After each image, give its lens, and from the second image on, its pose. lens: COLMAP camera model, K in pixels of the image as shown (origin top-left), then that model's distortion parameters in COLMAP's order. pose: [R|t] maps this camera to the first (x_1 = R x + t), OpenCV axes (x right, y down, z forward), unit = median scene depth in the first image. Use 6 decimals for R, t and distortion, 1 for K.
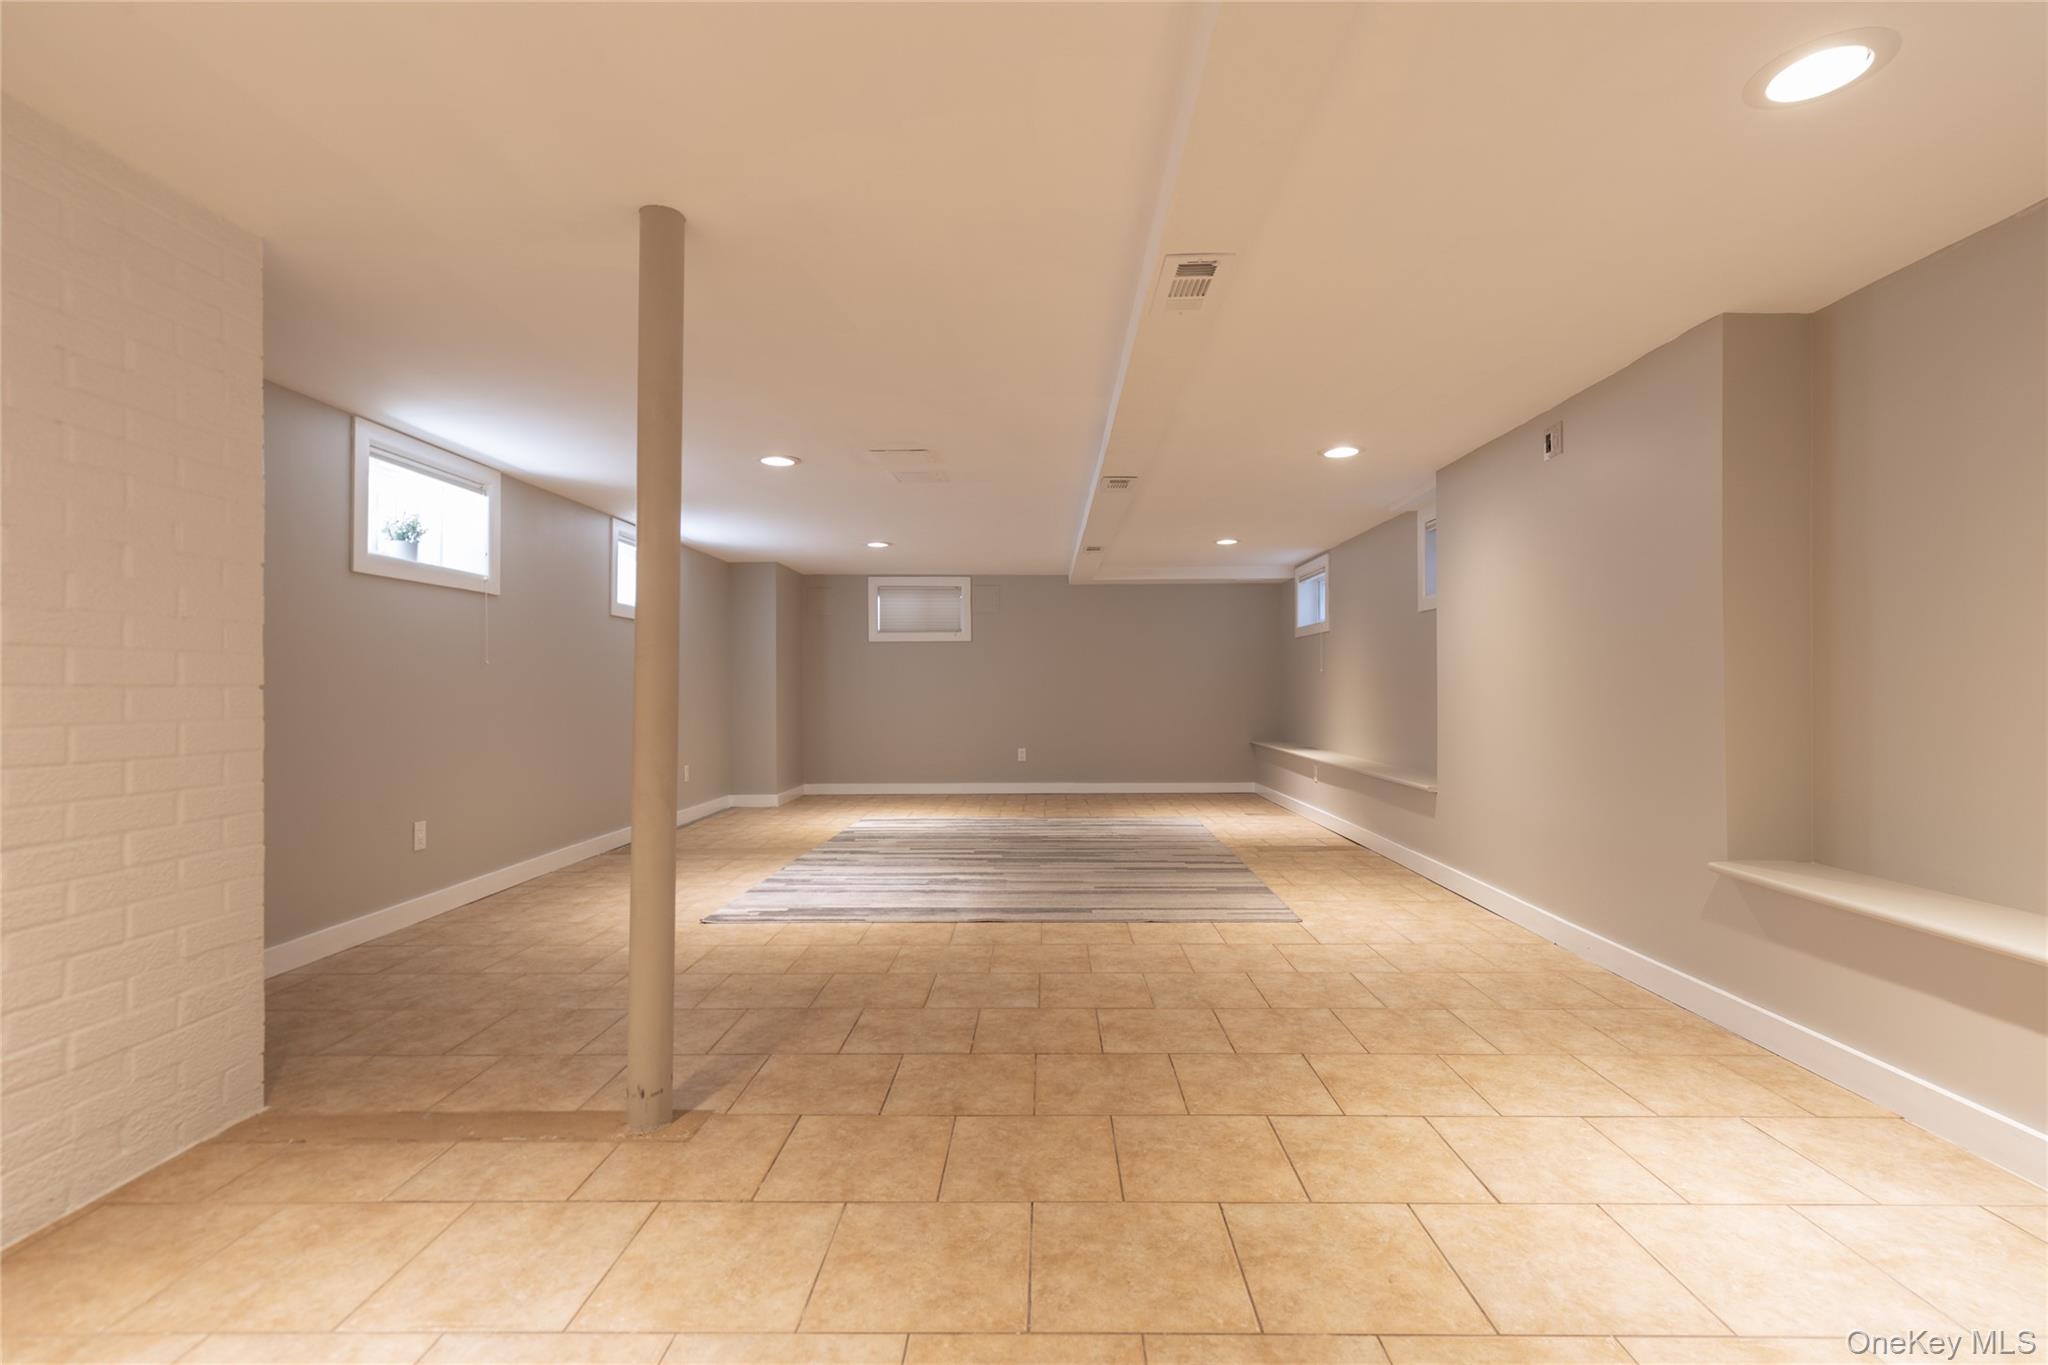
lens RADIAL K [[932.7, 0, 1023.9], [0, 932.7, 686.1], [0, 0, 1]] dist [0.005774, 0.000392]
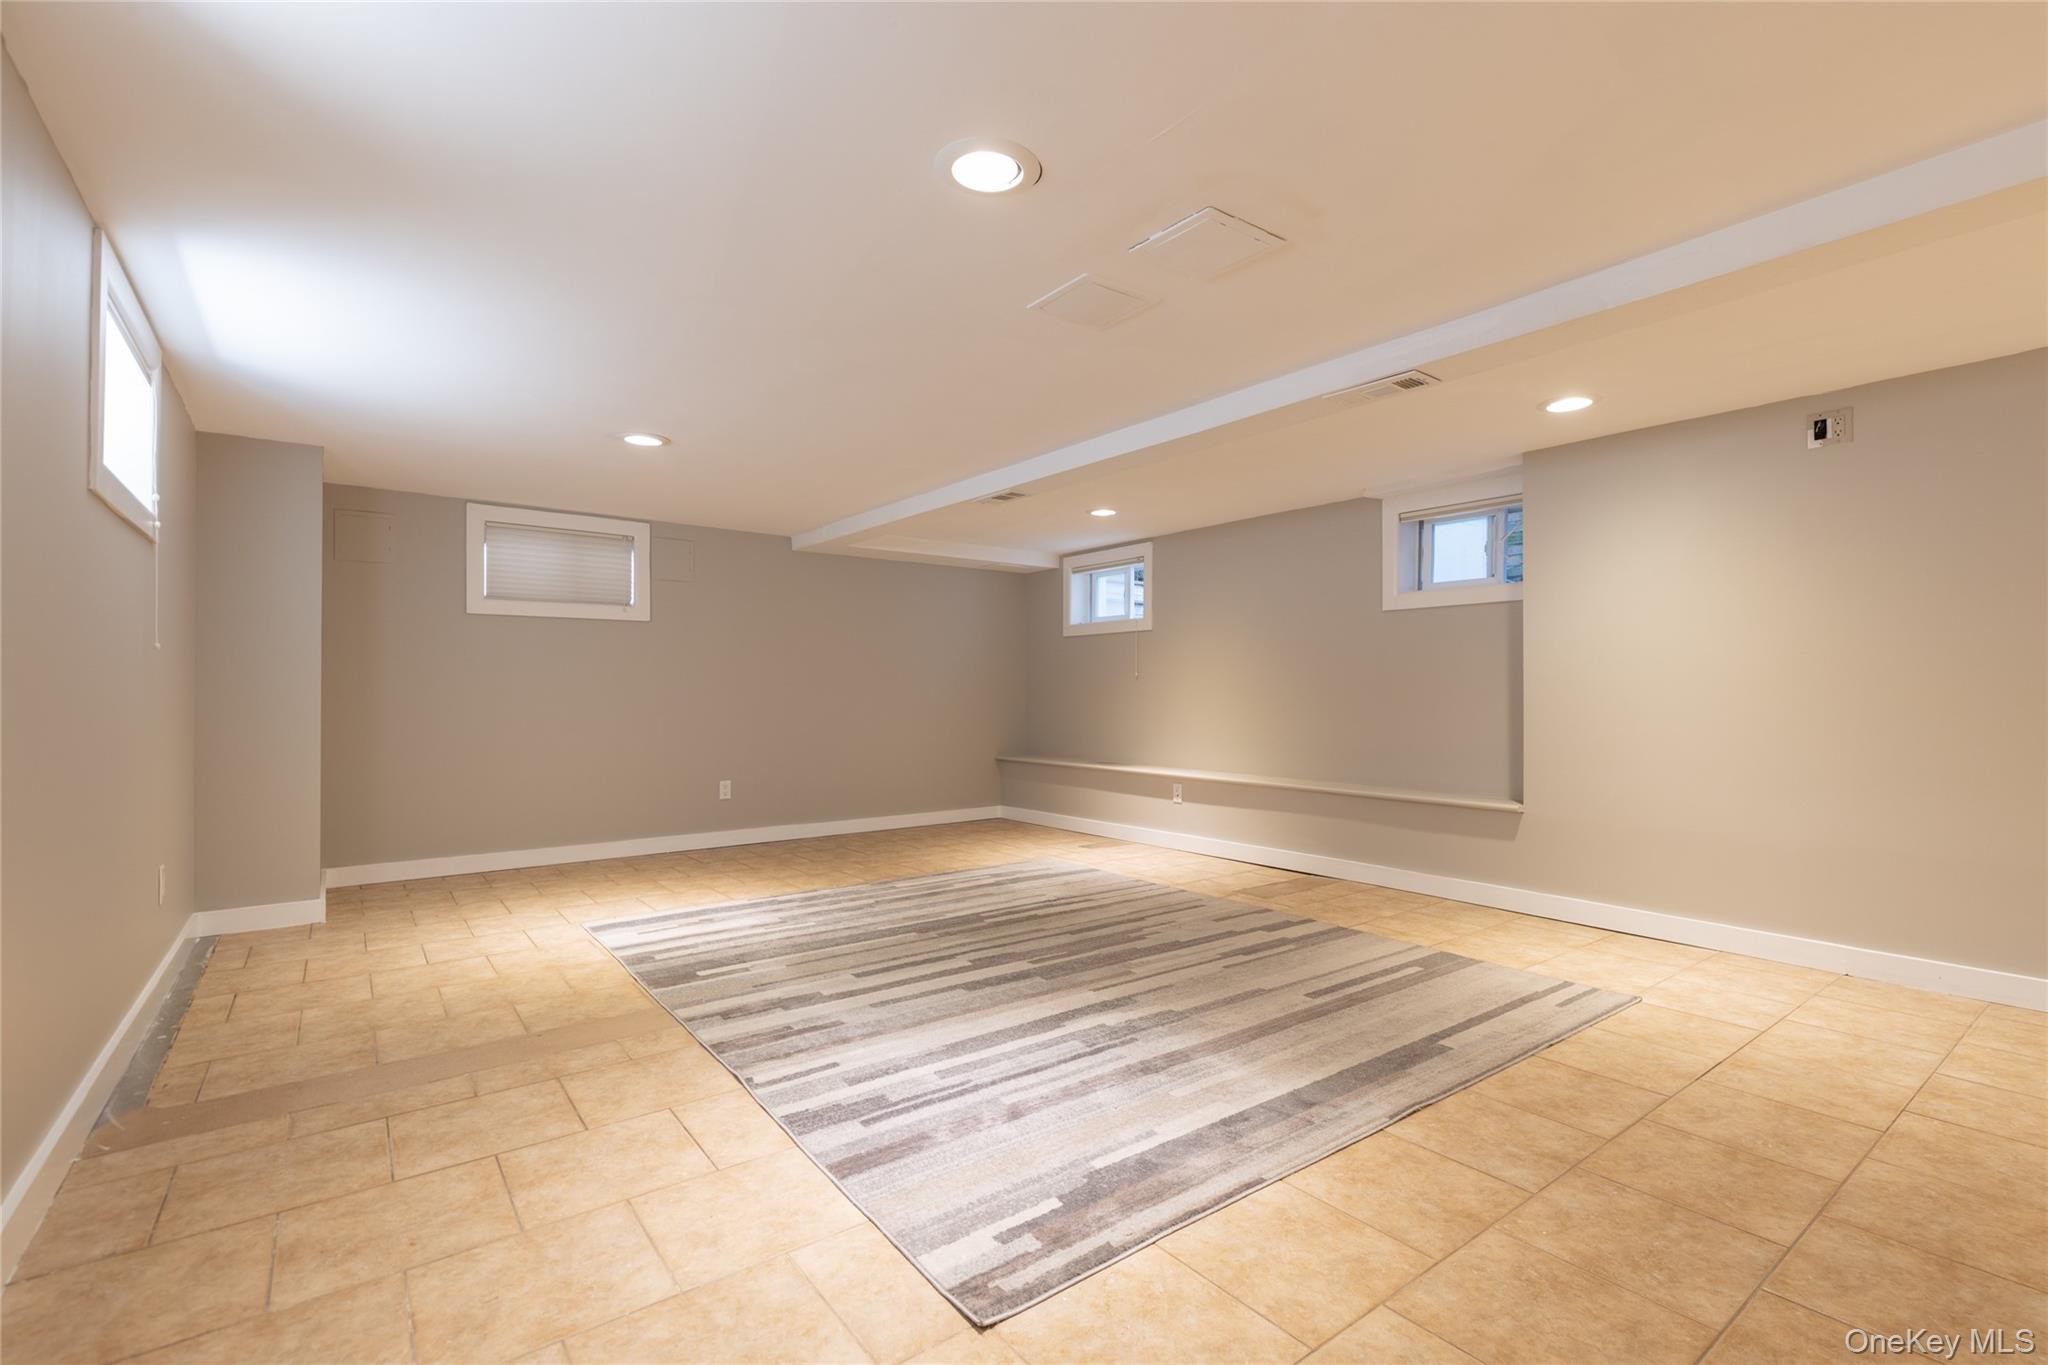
lens RADIAL K [[932.7, 0, 1062.8], [0, 932.7, 690.9], [0, 0, 1]] dist [0.005774, 0.000392]
pose [[0.778764, 0.005169, 0.627295, -0.258687], [-0.004480, 0.999986, -0.002679, 0.001327], [-0.627301, -0.000723, 0.778777, 0.324793]]
